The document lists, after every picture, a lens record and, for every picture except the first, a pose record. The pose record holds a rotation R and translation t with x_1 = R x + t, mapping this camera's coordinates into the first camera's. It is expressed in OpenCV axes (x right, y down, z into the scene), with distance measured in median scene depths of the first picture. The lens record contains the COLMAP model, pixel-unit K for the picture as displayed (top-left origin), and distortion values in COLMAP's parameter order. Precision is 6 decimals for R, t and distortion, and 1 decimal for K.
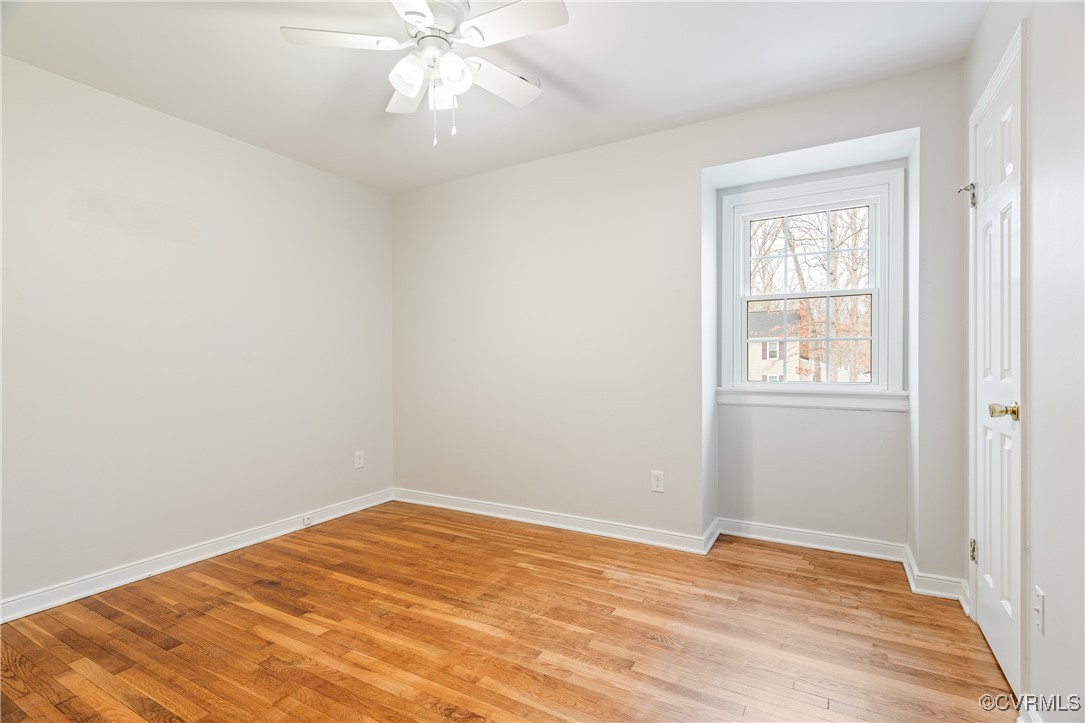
lens RADIAL K [[538.0, 0, 542.5], [0, 538.0, 362.2], [0, 0, 1]] dist [0.002631, 0.000113]
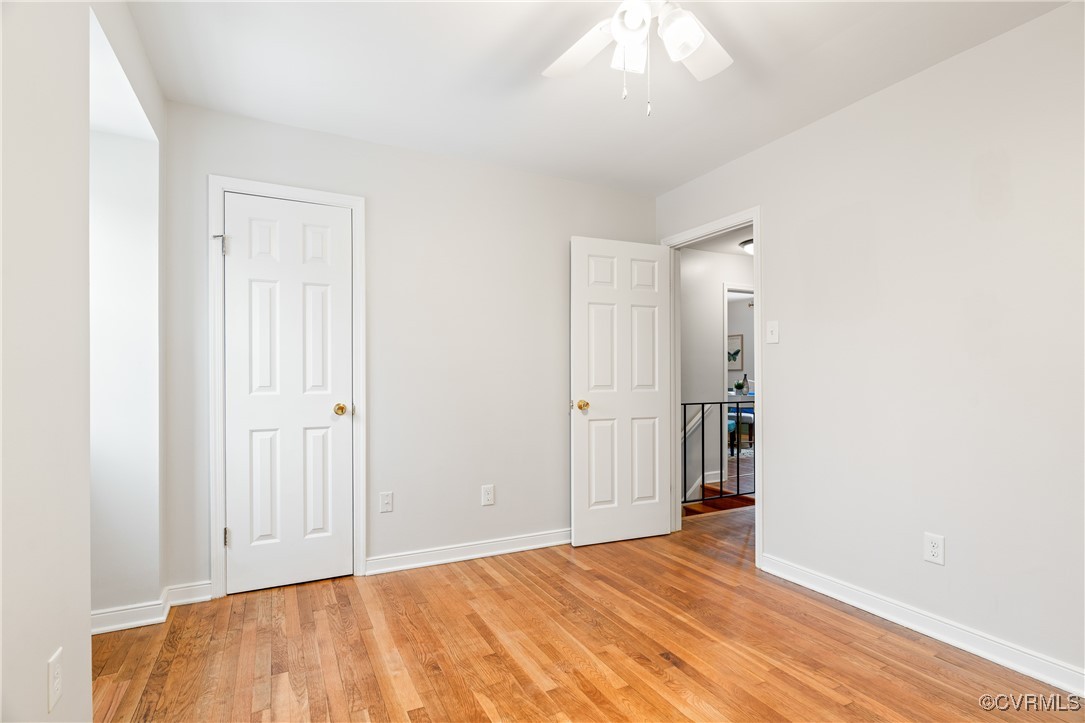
lens RADIAL K [[524.0, 0, 542.4], [0, 524.0, 368.7], [0, 0, 1]] dist [-0.001783, -0.000063]
pose [[-0.834891, 0.010036, 0.550324, -0.435295], [0.004613, 0.999926, -0.011237, -0.014851], [-0.550396, -0.006843, -0.834876, 1.529535]]
